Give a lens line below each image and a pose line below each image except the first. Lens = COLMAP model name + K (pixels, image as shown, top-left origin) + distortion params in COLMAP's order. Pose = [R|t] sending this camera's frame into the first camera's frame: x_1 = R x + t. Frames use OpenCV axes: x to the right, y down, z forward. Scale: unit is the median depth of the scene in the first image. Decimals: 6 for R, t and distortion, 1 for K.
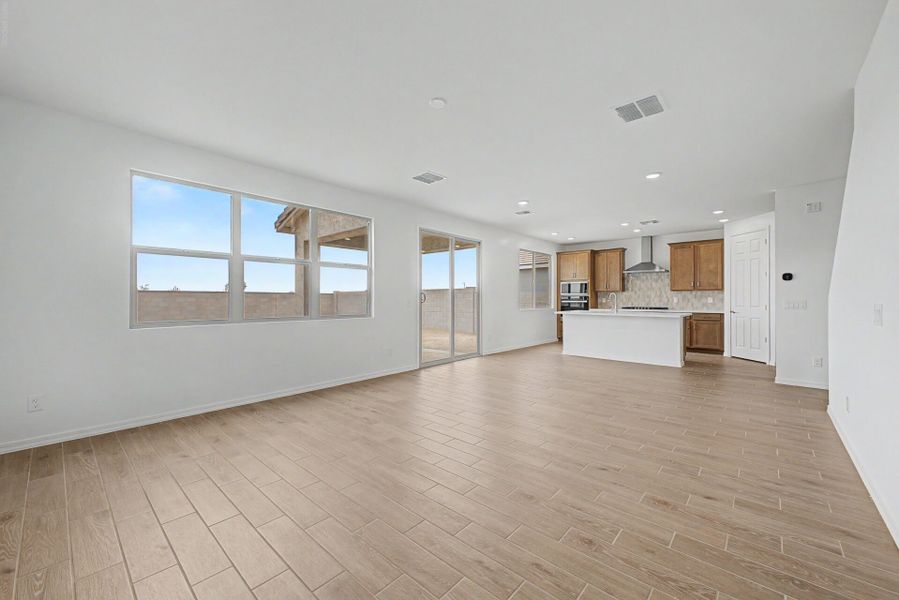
lens RADIAL K [[360.0, 0, 461.6], [0, 360.0, 296.4], [0, 0, 1]] dist [0.021420, -0.000236]
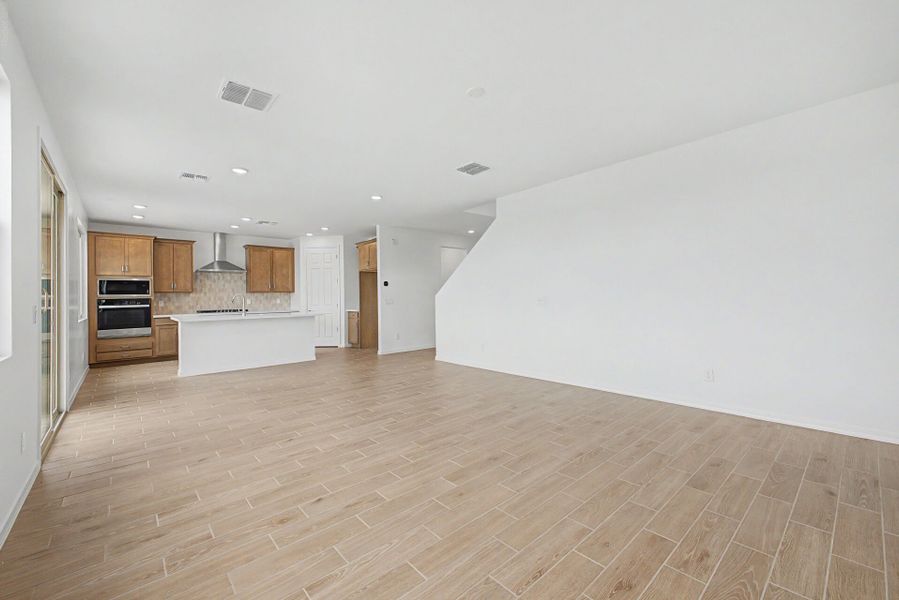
lens RADIAL K [[360.0, 0, 458.0], [0, 360.0, 293.2], [0, 0, 1]] dist [0.021420, -0.000236]
pose [[0.123898, 0.007174, 0.992269, -0.322186], [0.010418, 0.999909, -0.008530, 0.001300], [-0.992240, 0.011394, 0.123812, 0.294083]]
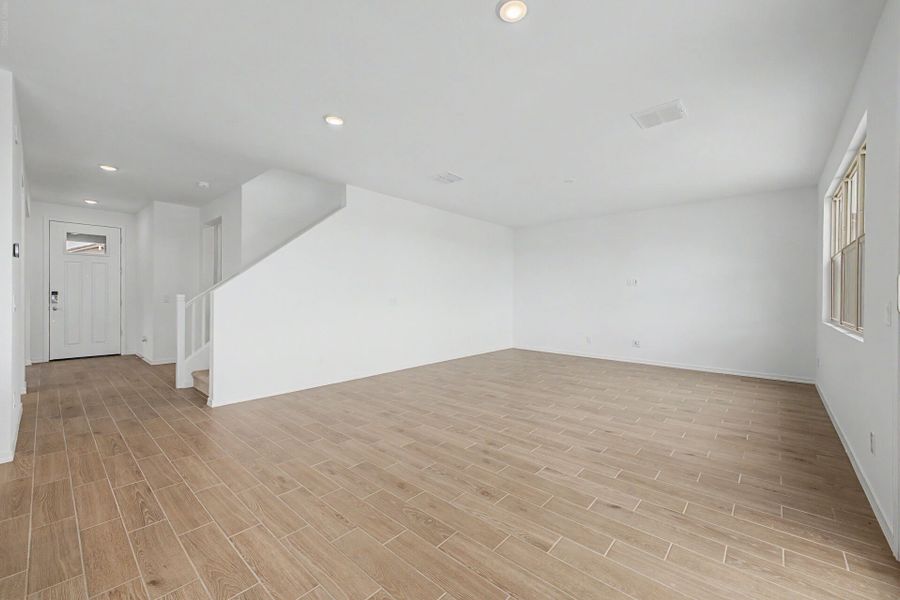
lens RADIAL K [[360.4, 0, 448.7], [0, 360.4, 299.4], [0, 0, 1]] dist [0.021420, -0.000236]
pose [[-0.999233, -0.000453, 0.039169, 0.128131], [-0.000402, 0.999999, 0.001299, 0.007558], [-0.039169, 0.001282, -0.999232, 0.836569]]
